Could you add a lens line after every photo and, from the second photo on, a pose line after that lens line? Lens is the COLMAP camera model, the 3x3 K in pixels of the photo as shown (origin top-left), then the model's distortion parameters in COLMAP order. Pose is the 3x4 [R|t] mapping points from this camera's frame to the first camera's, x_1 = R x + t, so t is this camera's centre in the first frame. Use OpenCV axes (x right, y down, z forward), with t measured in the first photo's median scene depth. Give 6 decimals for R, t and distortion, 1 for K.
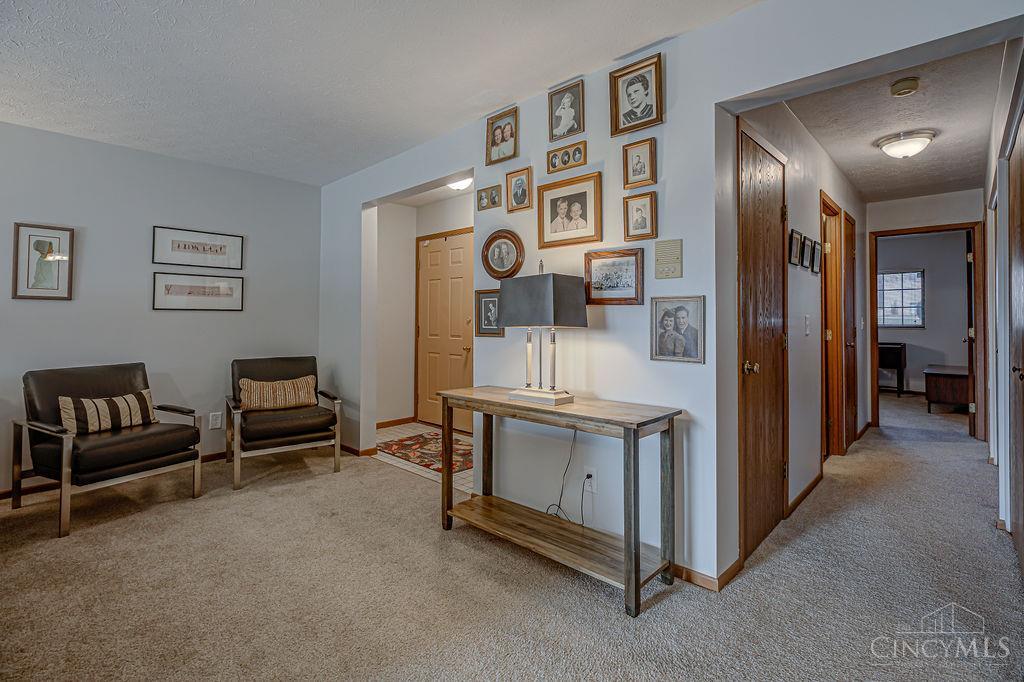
lens RADIAL K [[483.0, 0, 510.5], [0, 483.0, 309.9], [0, 0, 1]] dist [-0.001240, -0.000643]
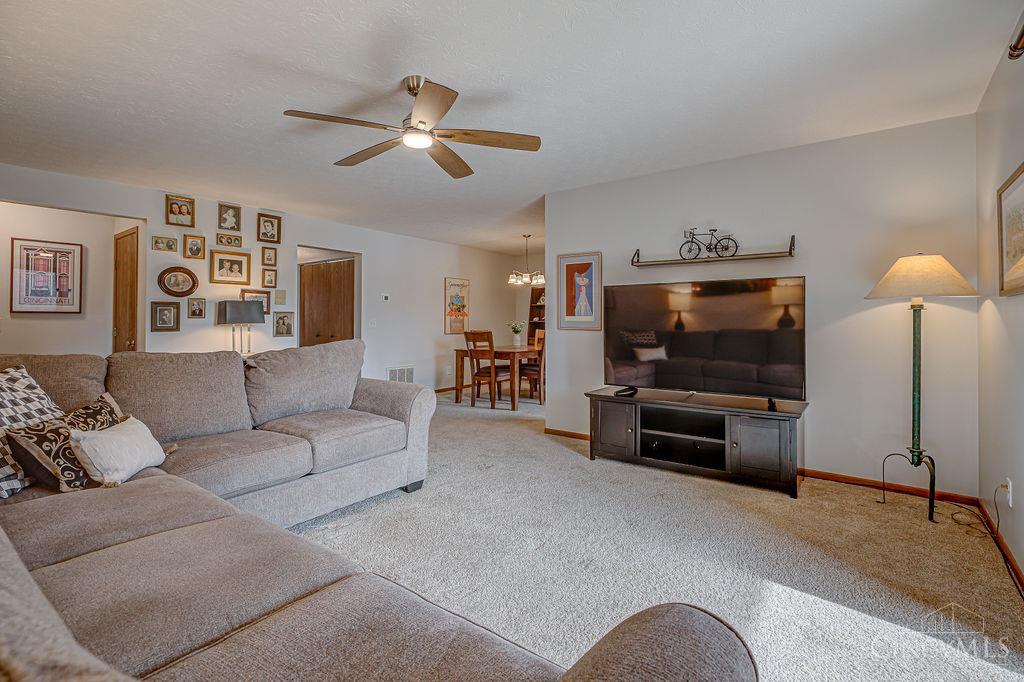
lens RADIAL K [[483.0, 0, 510.5], [0, 483.0, 309.9], [0, 0, 1]] dist [-0.001240, -0.000643]
pose [[-0.096781, 0.023627, 0.995025, -1.793832], [-0.019361, 0.999484, -0.025616, 0.003959], [-0.995117, -0.021744, -0.096274, 0.014634]]
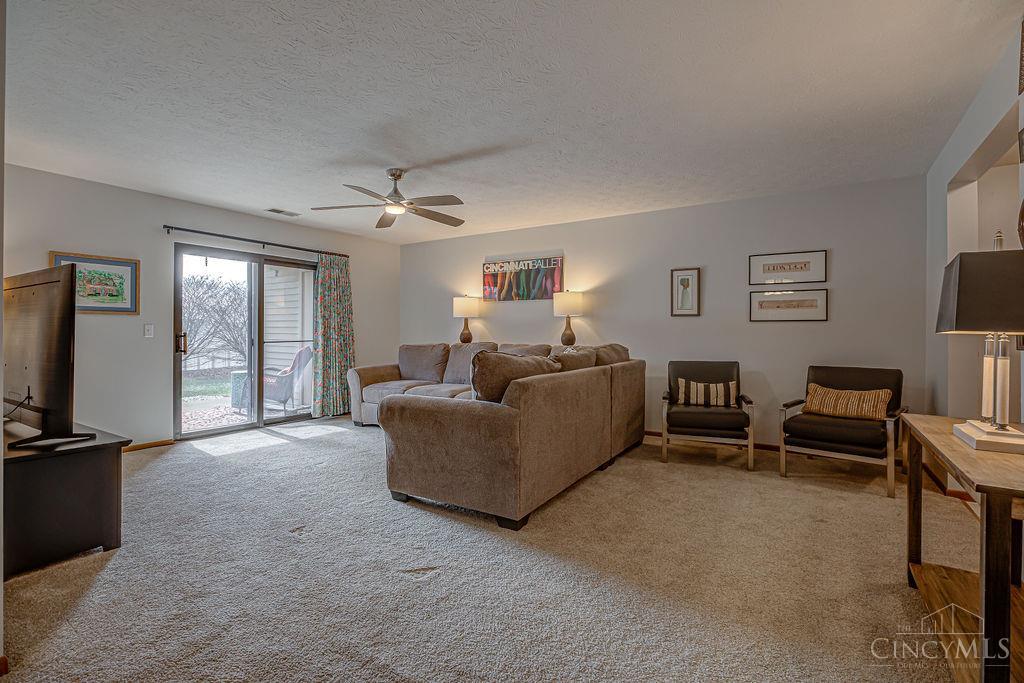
lens RADIAL K [[475.0, 0, 513.0], [0, 475.0, 332.5], [0, 0, 1]] dist [-0.002060, -0.000436]
pose [[0.182985, -0.000333, -0.983116, 0.476865], [0.016128, 0.999866, 0.002663, 0.019427], [0.982983, -0.016343, 0.182966, 0.194587]]
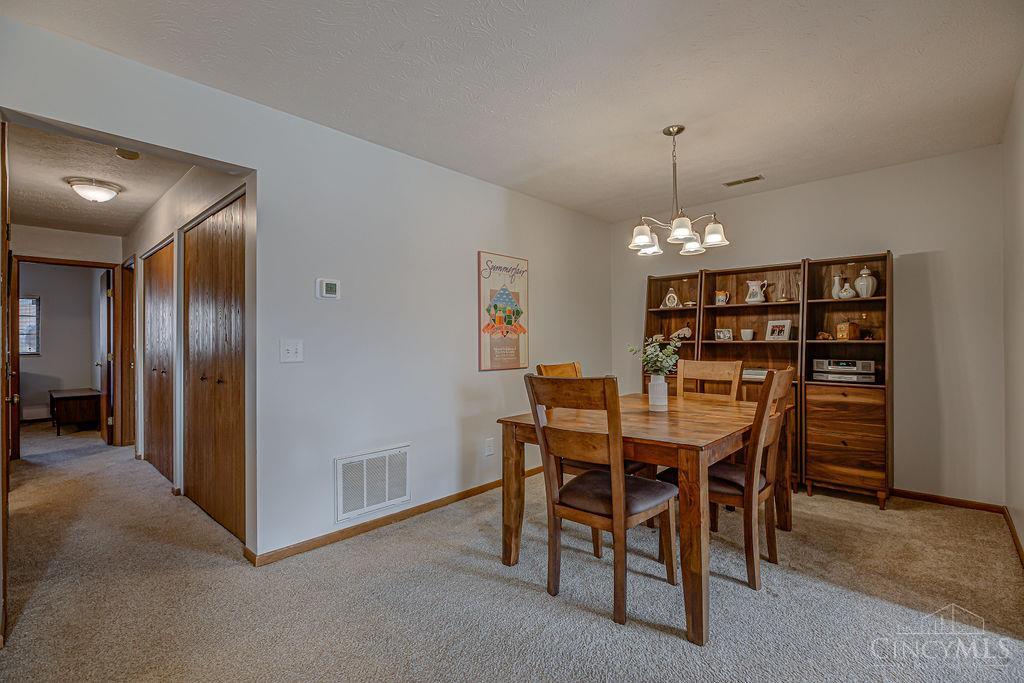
lens RADIAL K [[470.6, 0, 512.2], [0, 470.6, 339.3], [0, 0, 1]] dist [-0.004978, -0.000736]
pose [[-0.001720, 0.005779, 0.999982, -0.311022], [-0.009786, 0.999935, -0.005796, 0.000085], [-0.999951, -0.009796, -0.001664, 0.033604]]
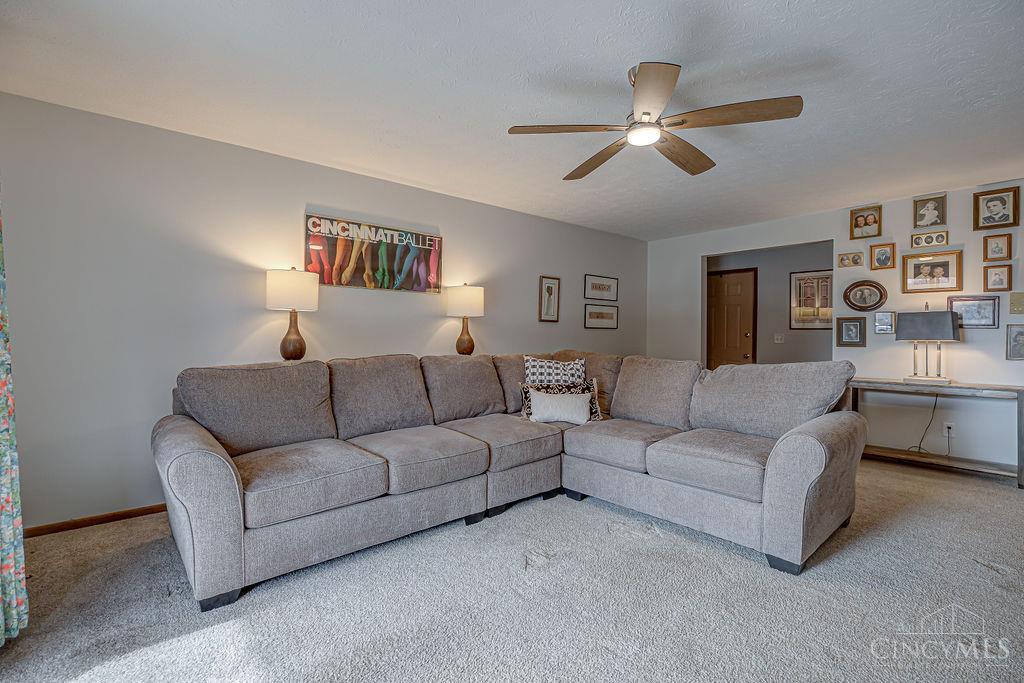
lens RADIAL K [[470.6, 0, 512.2], [0, 470.6, 339.3], [0, 0, 1]] dist [-0.004978, -0.000736]
pose [[0.995144, 0.007014, -0.098177, -1.040410], [-0.003900, 0.999484, 0.031878, -0.014198], [0.098350, -0.031340, 0.994658, -0.688275]]
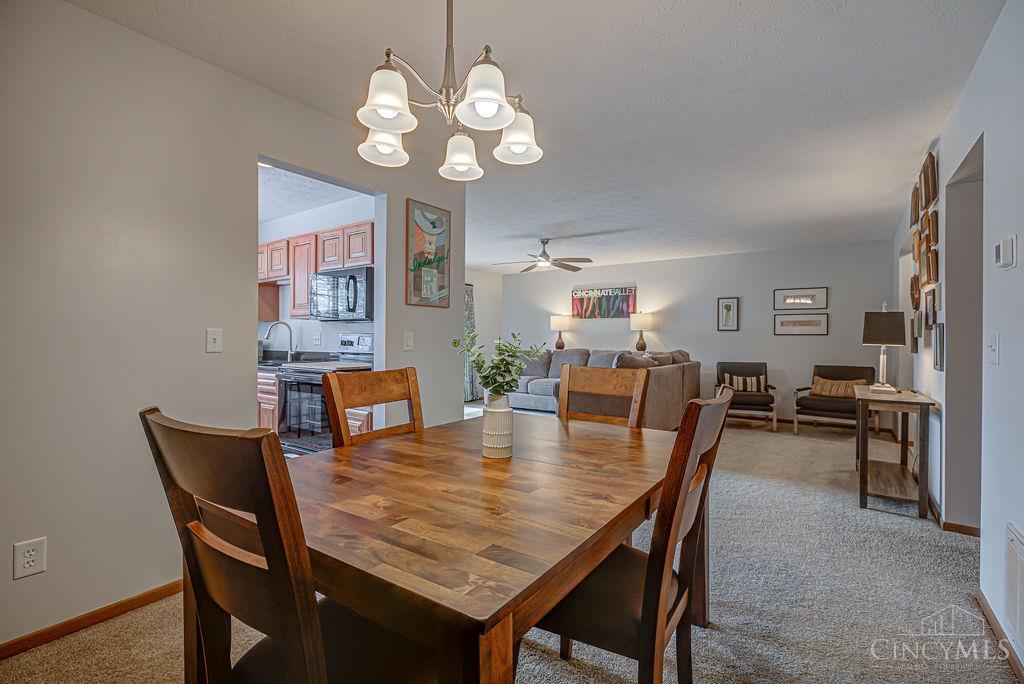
lens RADIAL K [[470.6, 0, 512.2], [0, 470.6, 339.8], [0, 0, 1]] dist [-0.004978, -0.000736]
pose [[0.140321, -0.000096, -0.990106, 1.140714], [0.014077, 0.999899, 0.001899, 0.001355], [0.990006, -0.014204, 0.140308, -0.315430]]
